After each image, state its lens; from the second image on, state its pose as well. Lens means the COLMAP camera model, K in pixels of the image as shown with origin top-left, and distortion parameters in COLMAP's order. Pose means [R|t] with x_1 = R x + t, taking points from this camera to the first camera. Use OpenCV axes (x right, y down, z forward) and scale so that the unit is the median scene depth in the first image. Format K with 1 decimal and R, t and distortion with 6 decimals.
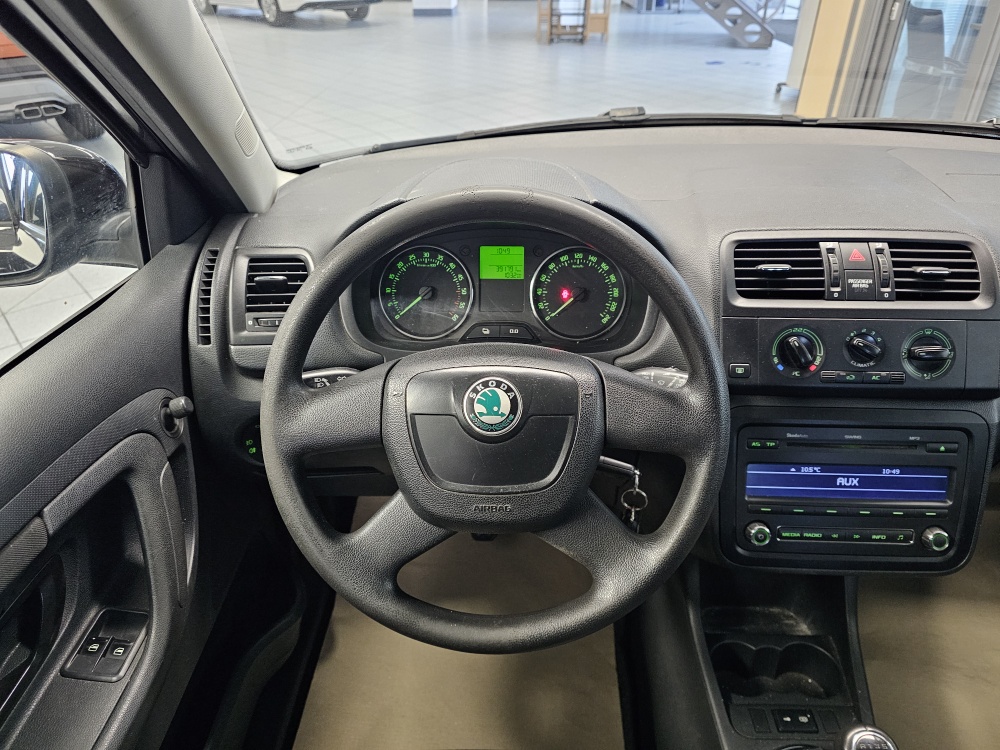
lens RADIAL K [[668.4, 0, 502.8], [0, 668.4, 372.9], [0, 0, 1]] dist [0.058930, -0.060014]
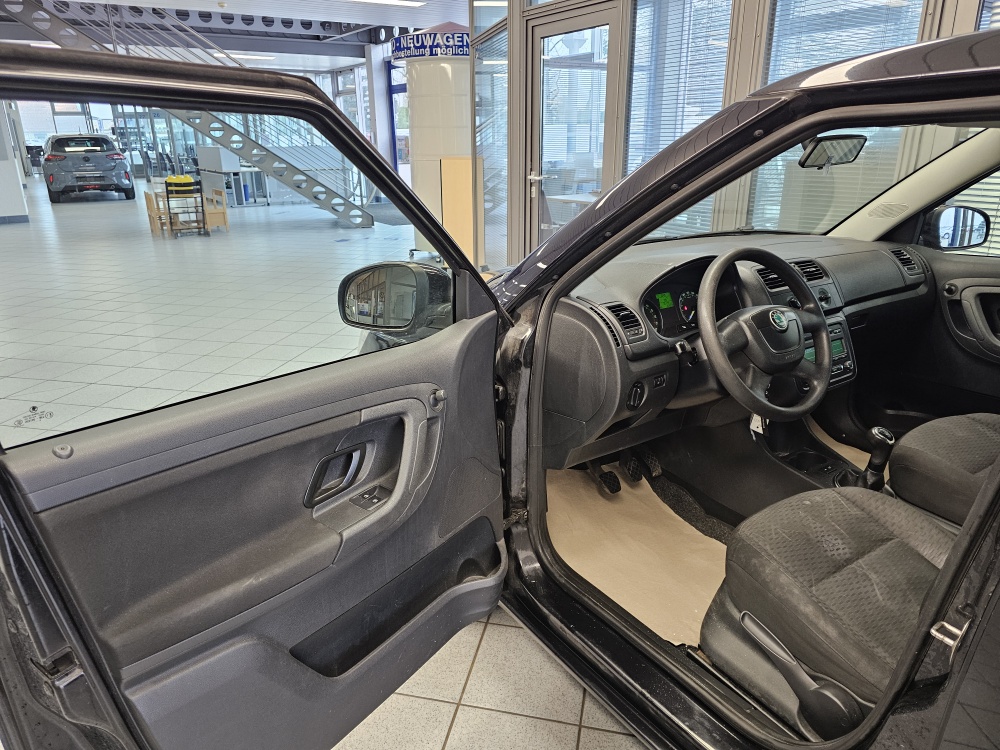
lens RADIAL K [[668.4, 0, 493.9], [0, 668.4, 371.8], [0, 0, 1]] dist [0.058930, -0.060014]
pose [[0.810383, -0.198221, 0.551351, -1.852010], [0.325606, 0.934700, -0.142538, 0.192524], [-0.487094, 0.295033, 0.822007, -0.454012]]
